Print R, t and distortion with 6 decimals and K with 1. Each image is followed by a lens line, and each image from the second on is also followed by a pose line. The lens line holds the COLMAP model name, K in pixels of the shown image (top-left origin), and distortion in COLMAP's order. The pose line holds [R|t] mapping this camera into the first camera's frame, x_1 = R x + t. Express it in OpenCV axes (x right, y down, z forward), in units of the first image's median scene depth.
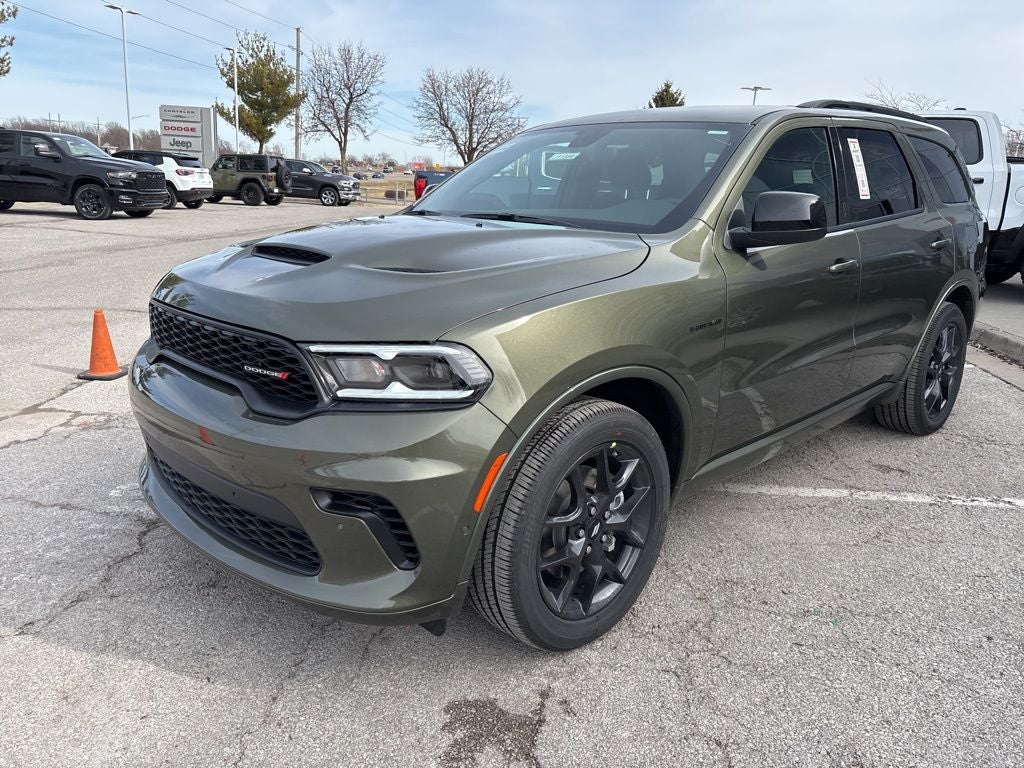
lens RADIAL K [[772.9, 0, 508.8], [0, 772.9, 374.5], [0, 0, 1]] dist [0.048621, -0.057788]
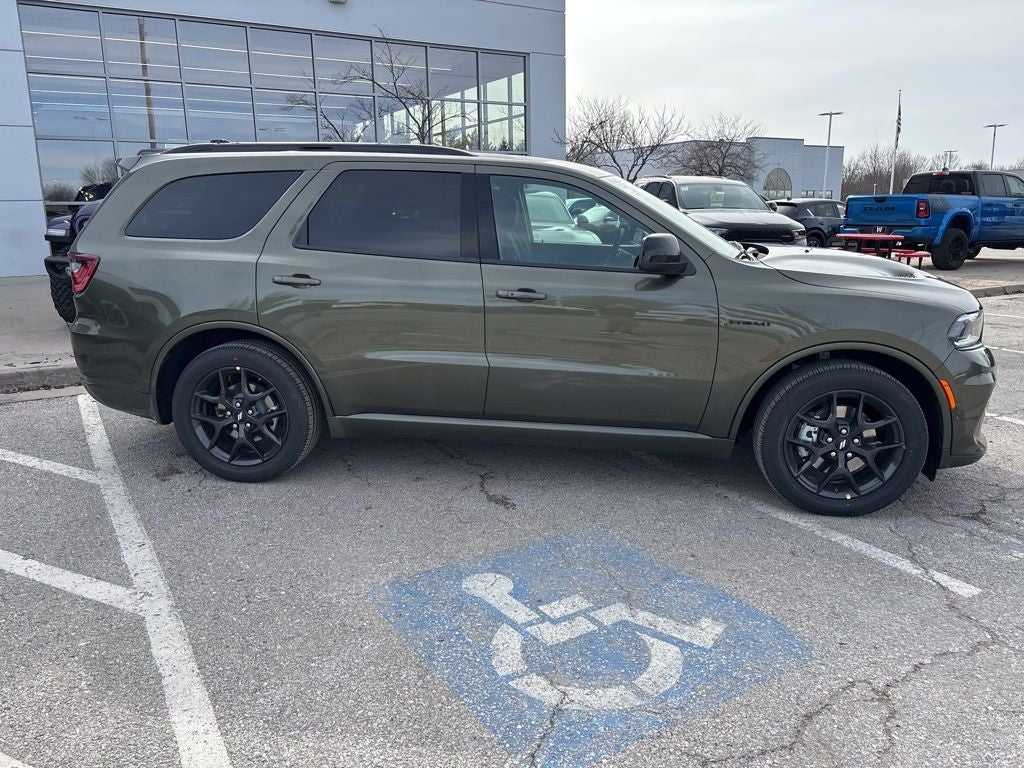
lens RADIAL K [[772.9, 0, 516.4], [0, 772.9, 375.4], [0, 0, 1]] dist [0.048621, -0.057788]
pose [[-0.620084, -0.186948, 0.761936, -0.853549], [0.180029, 0.911371, 0.370126, -0.556100], [-0.763601, 0.366680, -0.531470, 2.002350]]
